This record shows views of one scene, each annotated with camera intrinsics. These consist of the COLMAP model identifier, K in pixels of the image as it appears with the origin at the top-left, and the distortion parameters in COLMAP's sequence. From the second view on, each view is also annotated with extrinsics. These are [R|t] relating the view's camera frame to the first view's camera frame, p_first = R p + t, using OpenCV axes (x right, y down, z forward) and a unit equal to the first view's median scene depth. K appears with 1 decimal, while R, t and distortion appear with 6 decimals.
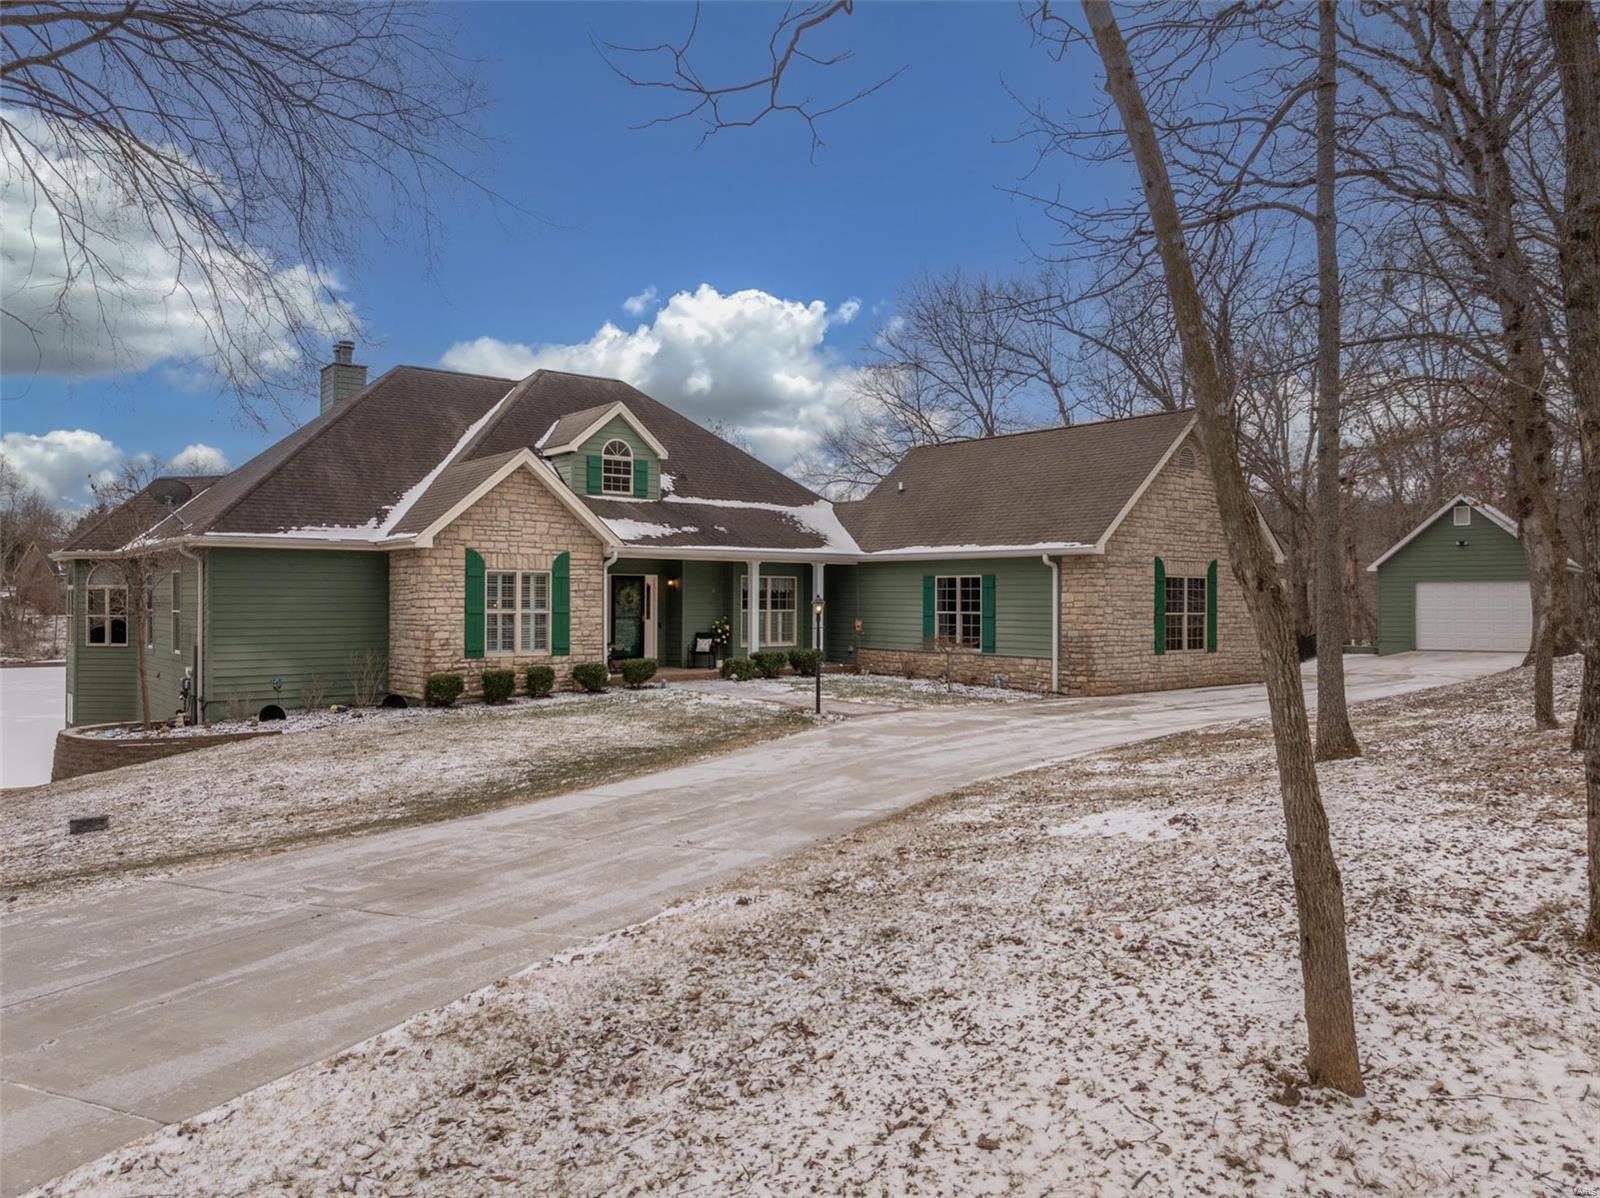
lens RADIAL K [[1118.6, 0, 806.9], [0, 1118.6, 597.4], [0, 0, 1]] dist [-0.030384, -0.002023]
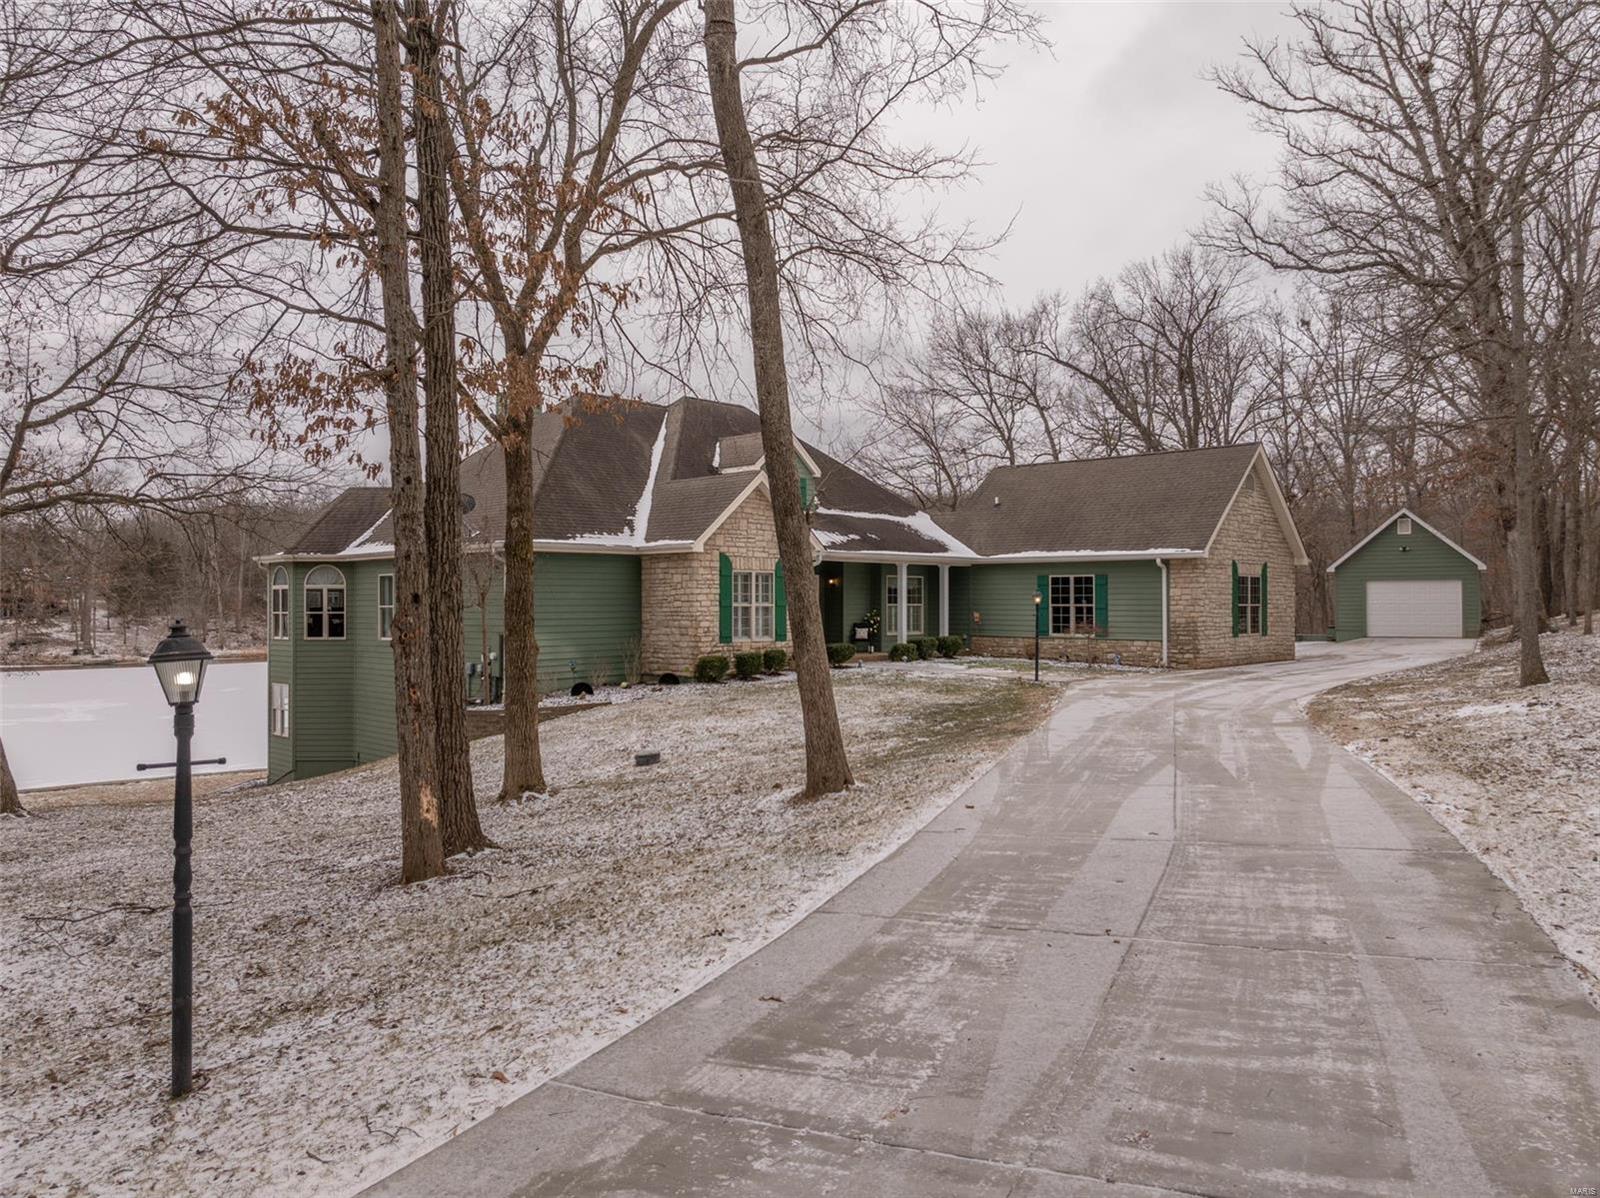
lens RADIAL K [[1118.6, 0, 806.9], [0, 1118.6, 597.4], [0, 0, 1]] dist [-0.030384, -0.002023]
pose [[0.992024, -0.003742, 0.125991, -0.326583], [0.004078, 0.999989, -0.002415, 0.007193], [-0.125980, 0.002909, 0.992028, -0.195084]]
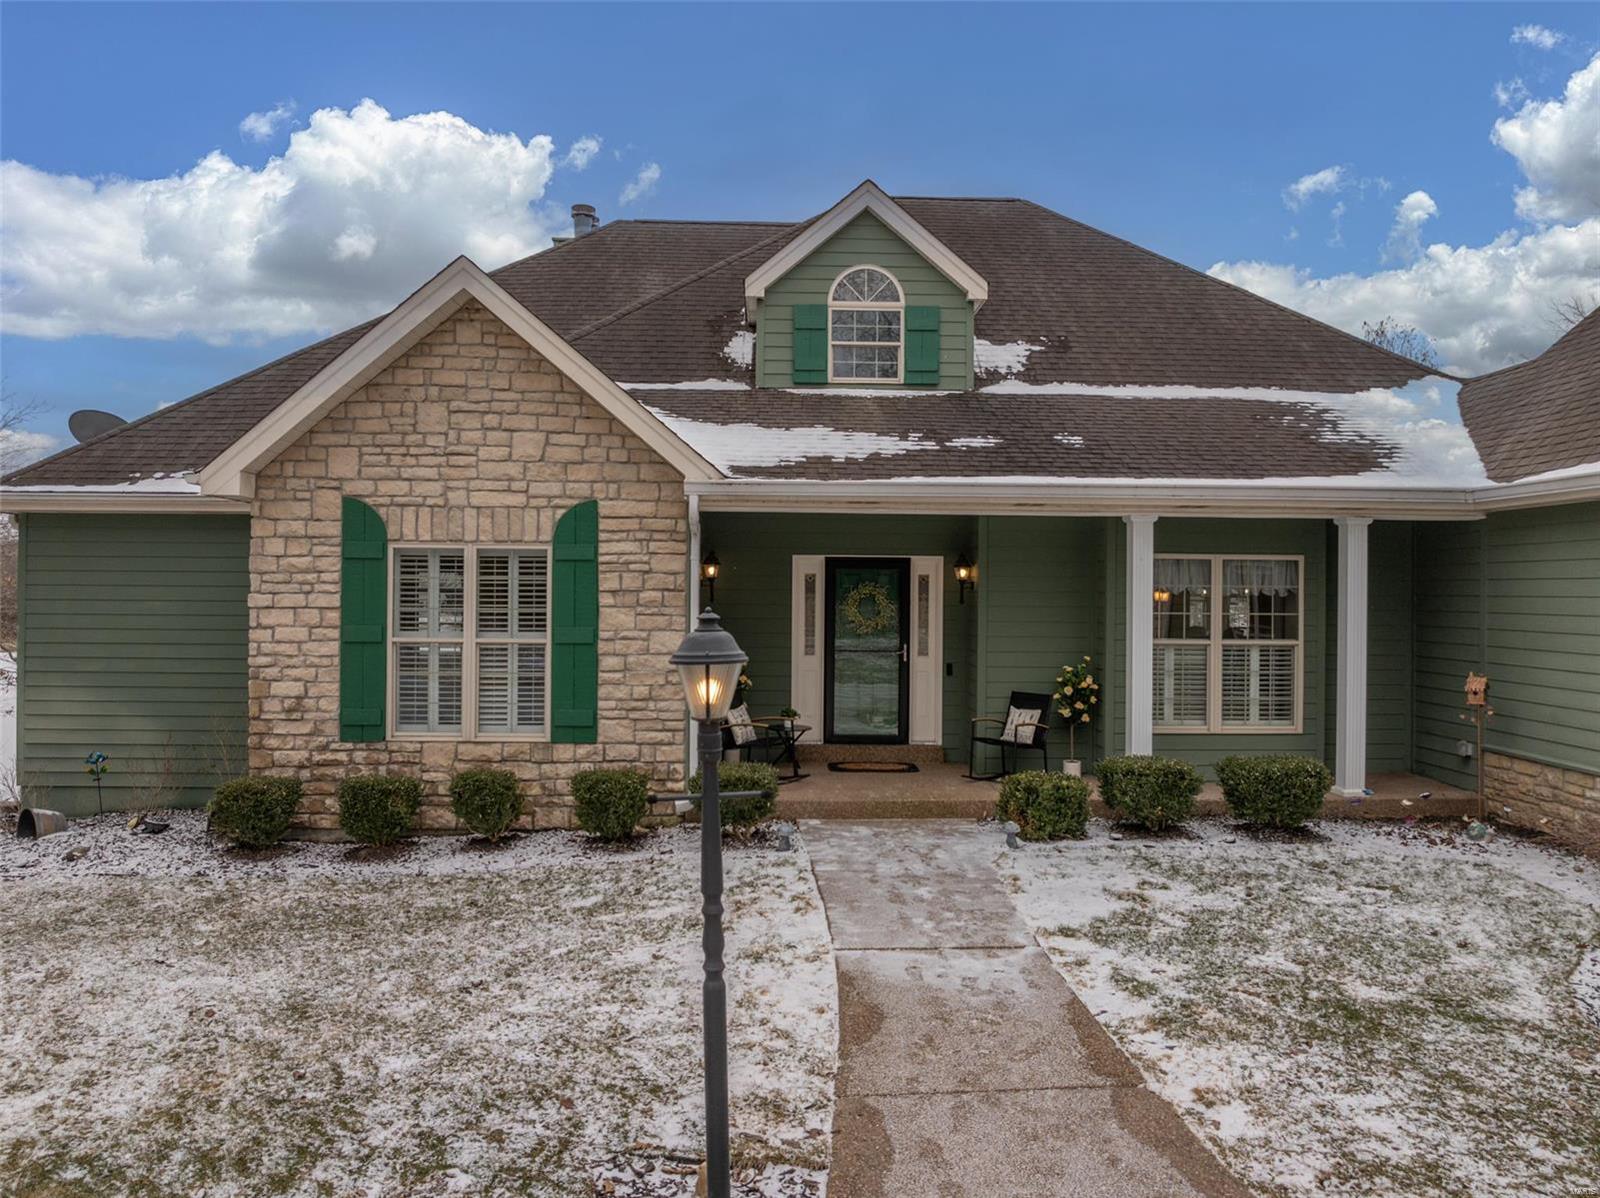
lens RADIAL K [[1118.6, 0, 806.9], [0, 1118.6, 597.4], [0, 0, 1]] dist [-0.030384, -0.002023]
pose [[0.792822, 0.004242, -0.609439, 0.103948], [-0.004467, 0.999989, 0.001150, -0.004275], [0.609437, 0.001810, 0.792832, 0.678218]]
